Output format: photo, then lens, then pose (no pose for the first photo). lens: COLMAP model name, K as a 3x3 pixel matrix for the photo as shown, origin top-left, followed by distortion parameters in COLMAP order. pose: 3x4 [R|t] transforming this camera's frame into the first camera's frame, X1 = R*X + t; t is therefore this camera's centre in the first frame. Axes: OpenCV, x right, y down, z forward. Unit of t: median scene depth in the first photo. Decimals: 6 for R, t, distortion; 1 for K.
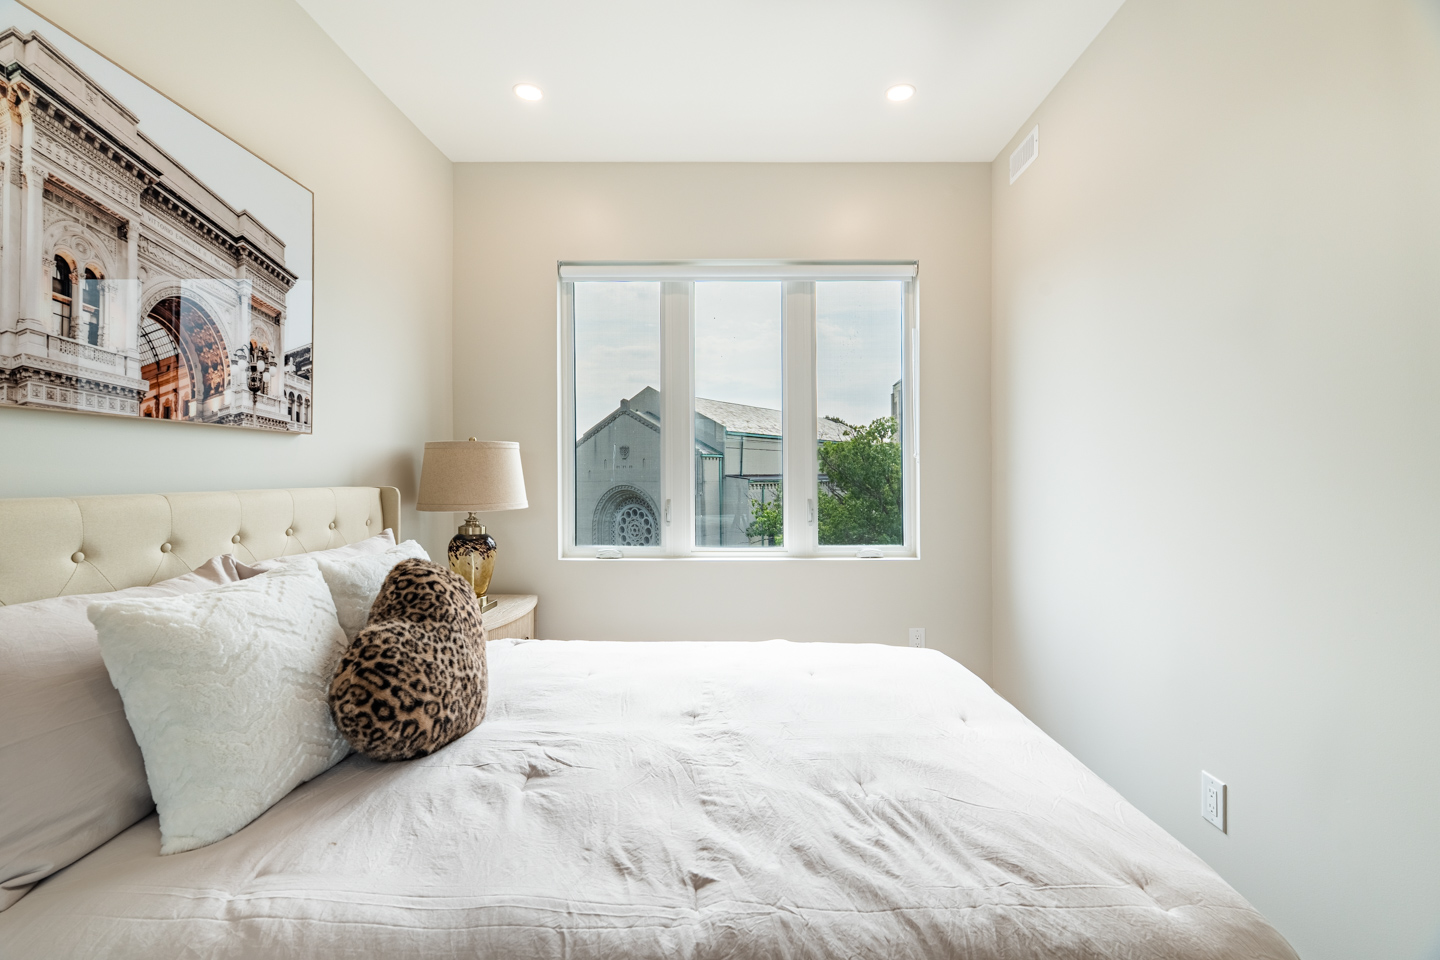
lens RADIAL K [[627.4, 0, 713.6], [0, 627.4, 475.2], [0, 0, 1]] dist [-0.002936, 0.000154]
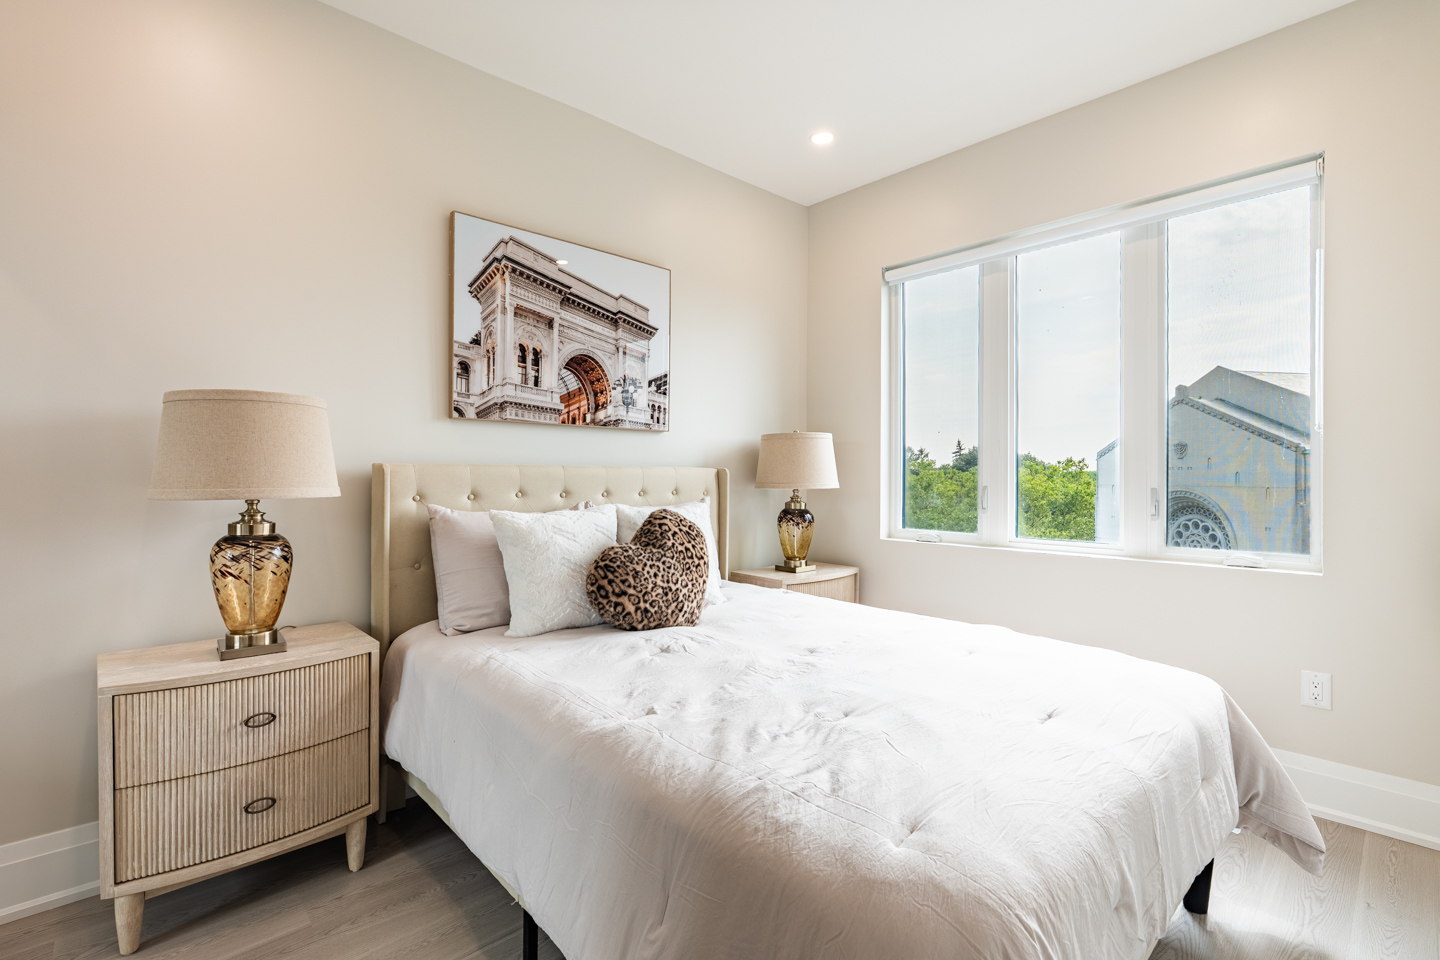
lens RADIAL K [[627.4, 0, 713.6], [0, 627.4, 475.2], [0, 0, 1]] dist [-0.002936, 0.000154]
pose [[0.698612, 0.004643, -0.715486, 0.735054], [-0.007626, 0.999970, -0.000956, 0.057713], [0.715460, 0.006124, 0.698627, 0.043870]]
